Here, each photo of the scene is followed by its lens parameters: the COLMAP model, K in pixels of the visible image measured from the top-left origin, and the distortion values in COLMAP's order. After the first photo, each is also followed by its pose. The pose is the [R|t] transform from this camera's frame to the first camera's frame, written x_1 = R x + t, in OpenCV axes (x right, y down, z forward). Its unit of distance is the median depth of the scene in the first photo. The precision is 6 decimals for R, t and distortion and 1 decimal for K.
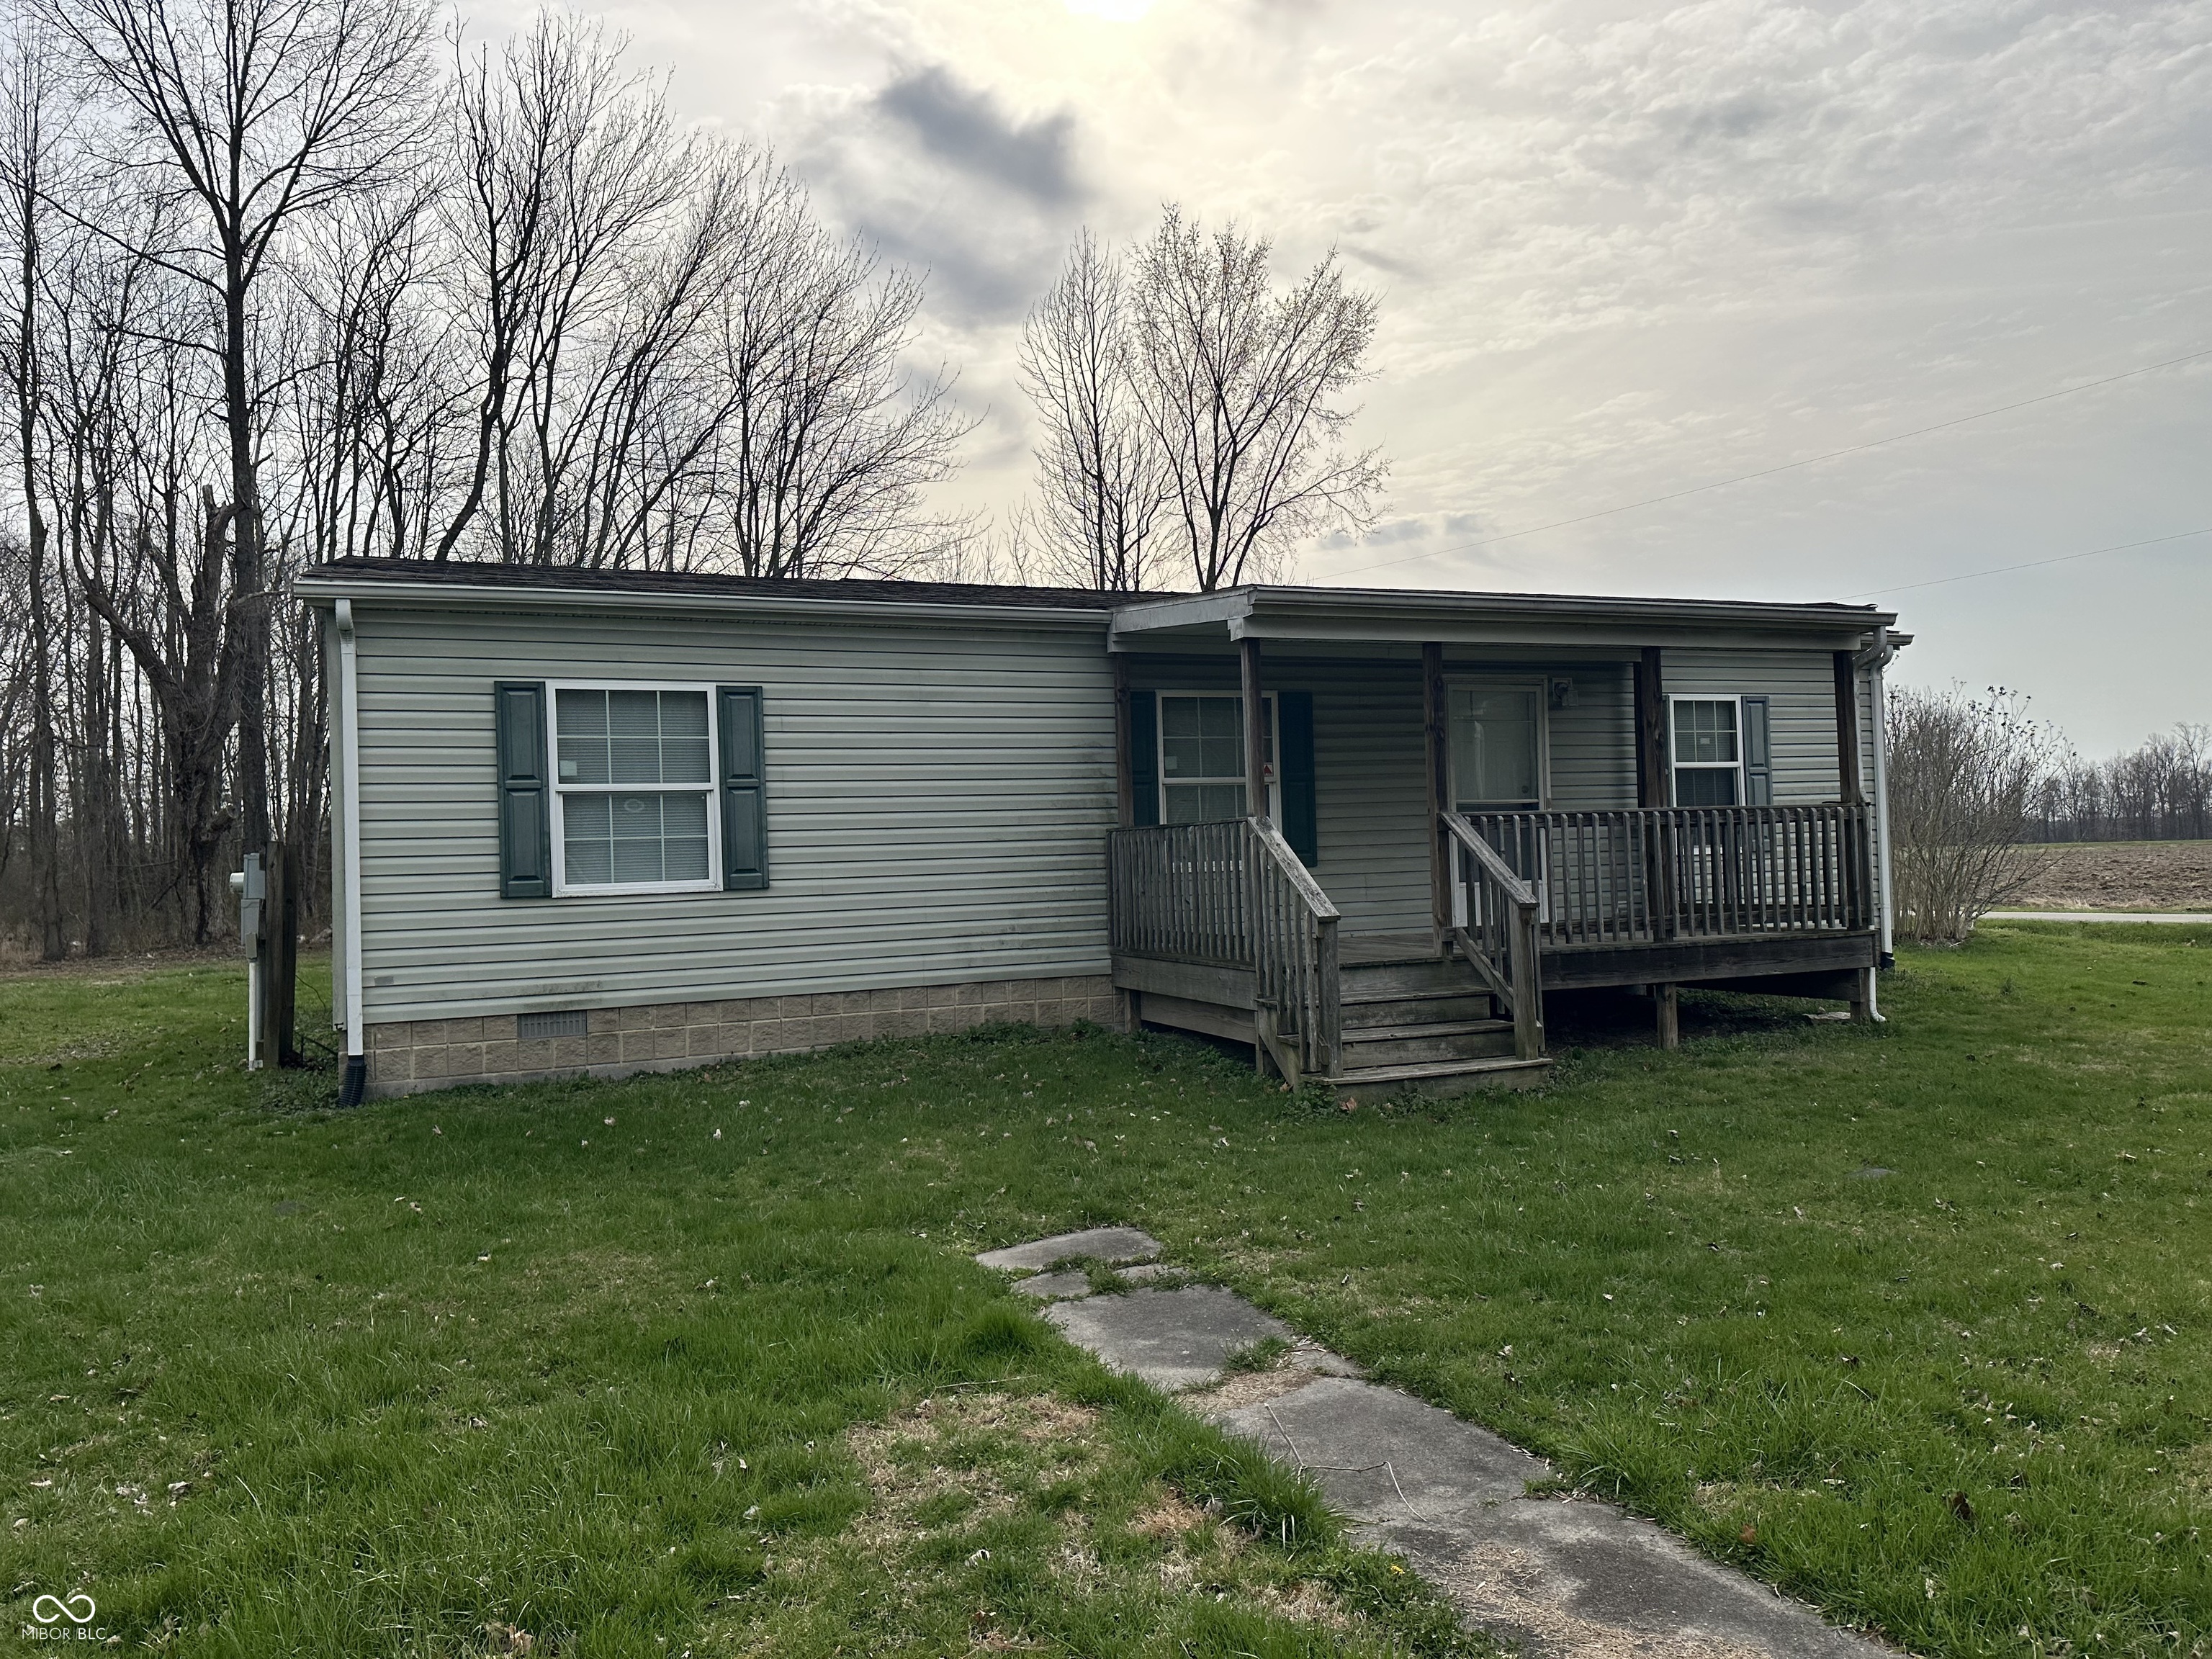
lens RADIAL K [[1530.6, 0, 1107.3], [0, 1530.6, 826.1], [0, 0, 1]] dist [0.028241, -0.001934]
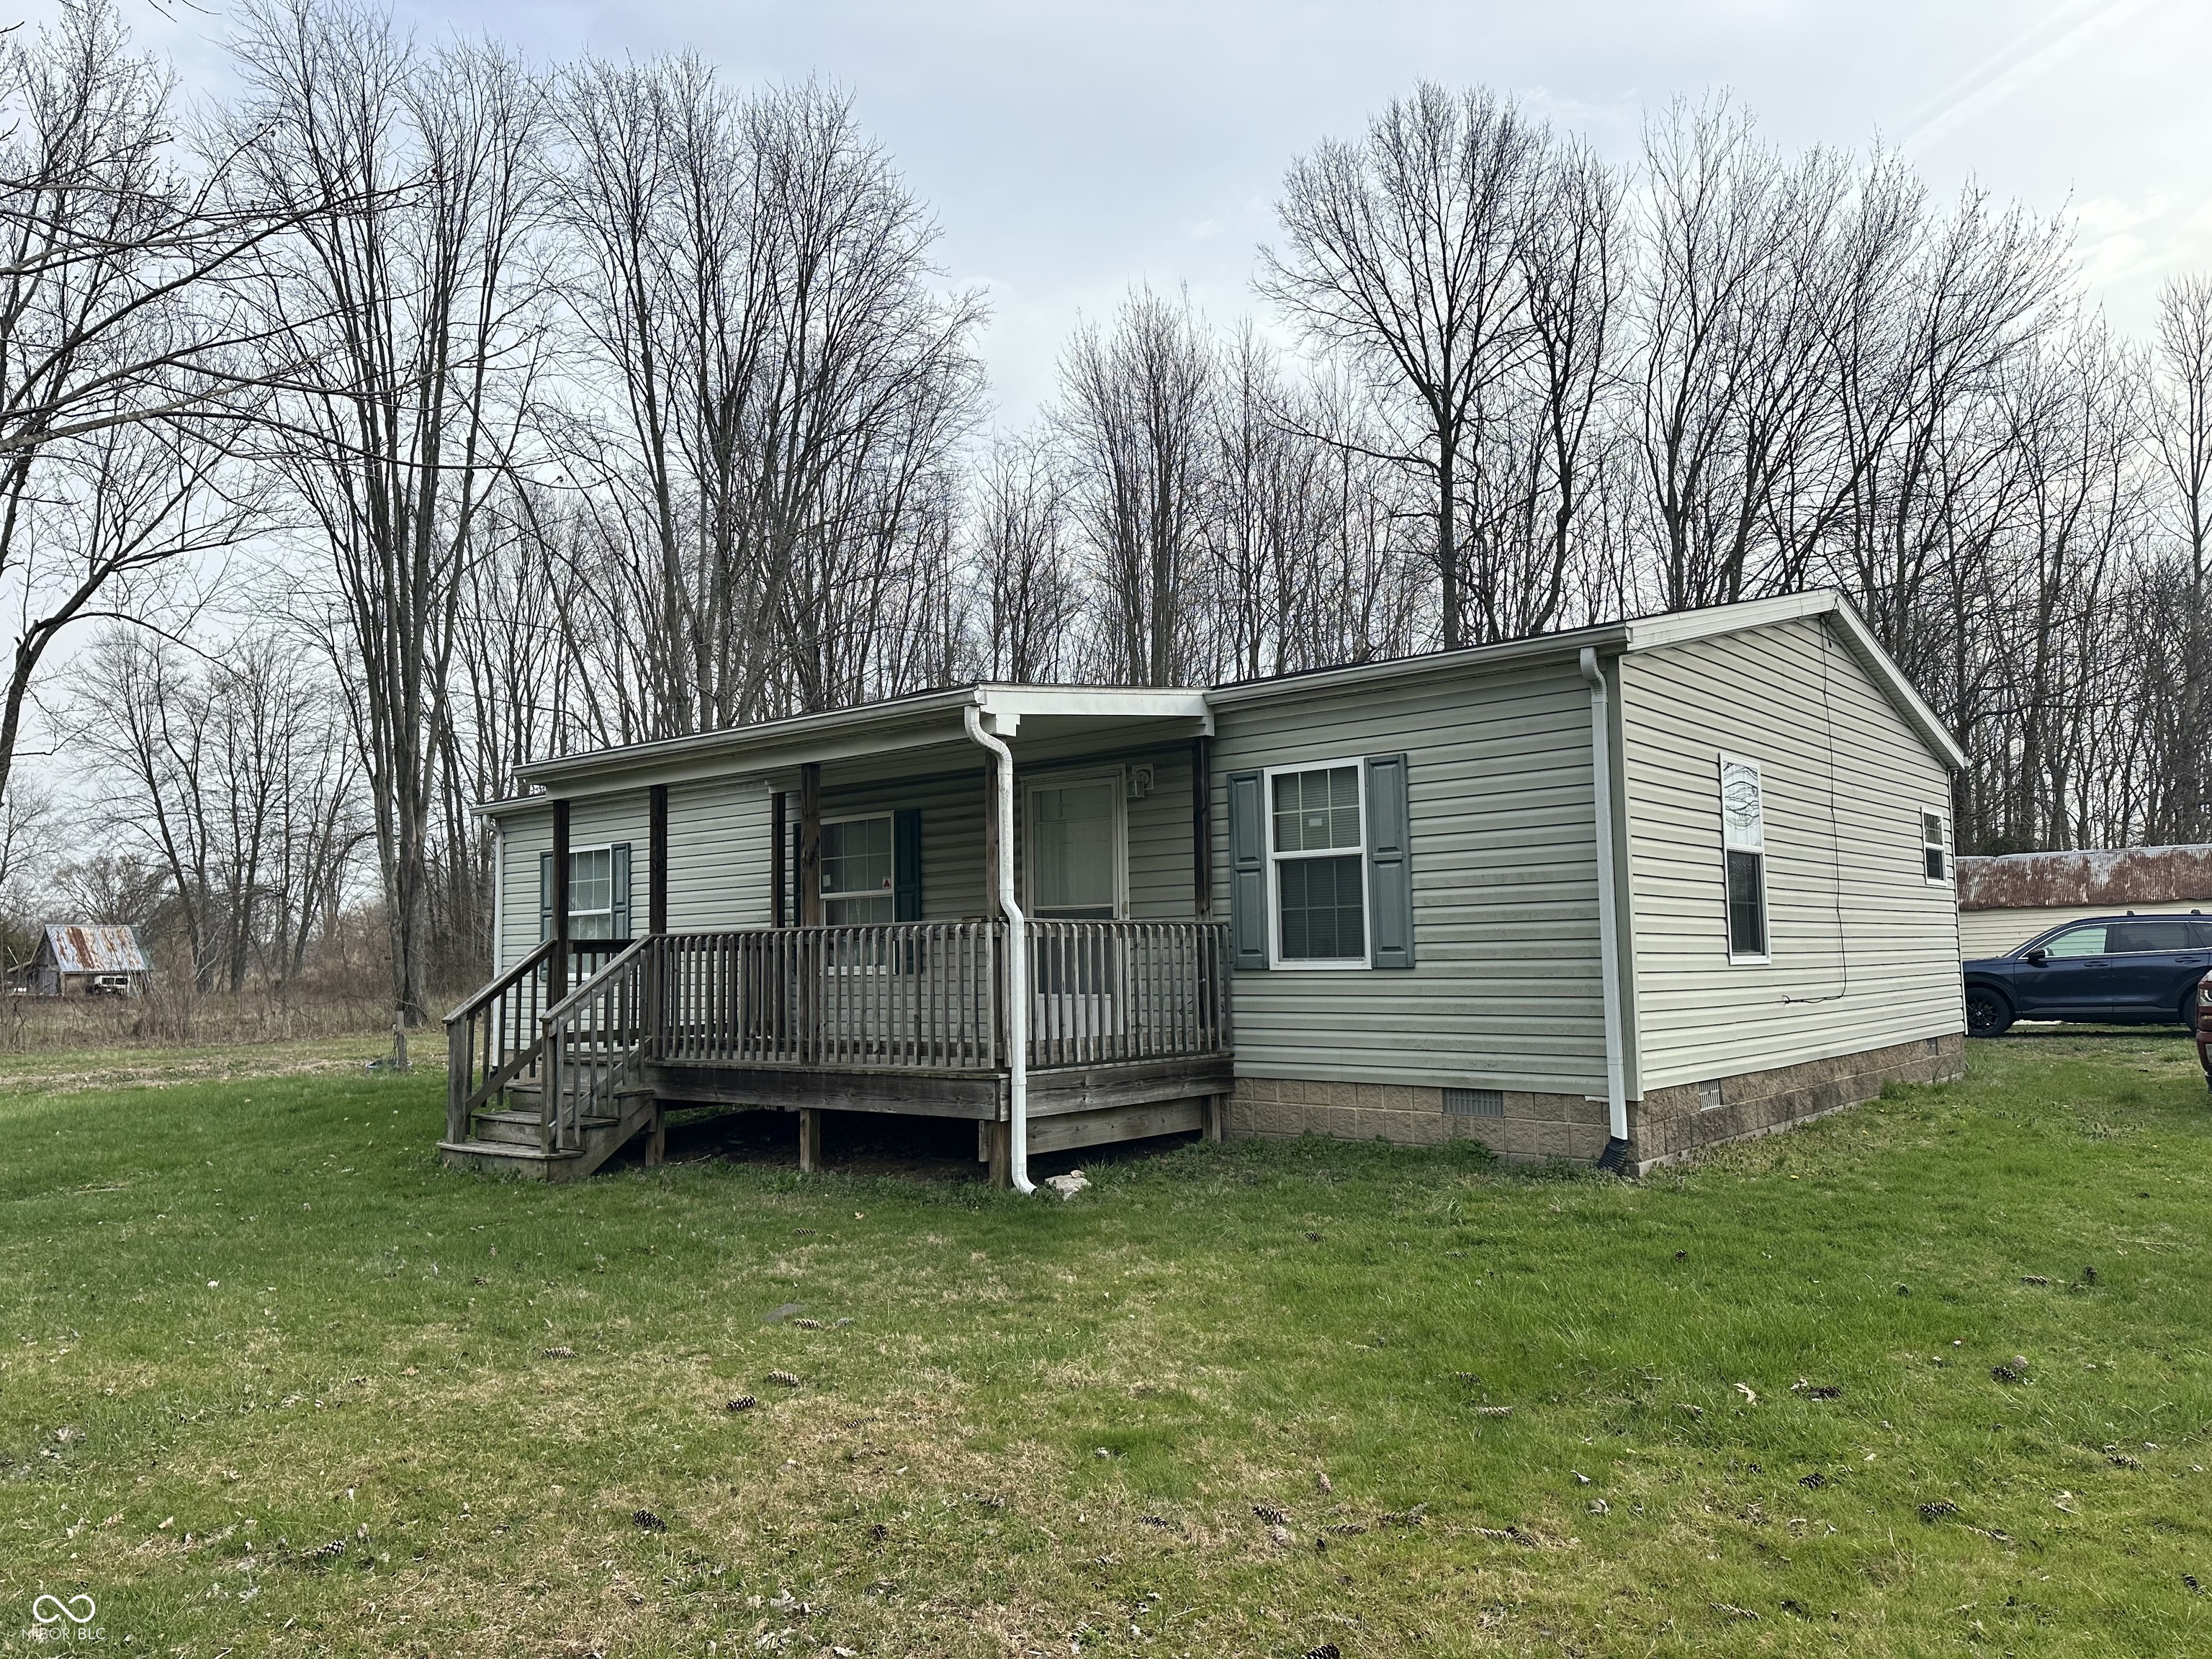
lens RADIAL K [[1530.6, 0, 1104.2], [0, 1530.6, 827.5], [0, 0, 1]] dist [0.028241, -0.001934]
pose [[0.443373, -0.051246, -0.894871, 1.021019], [0.021494, 0.998685, -0.046542, -0.019664], [0.896080, 0.001401, 0.443891, 0.569788]]
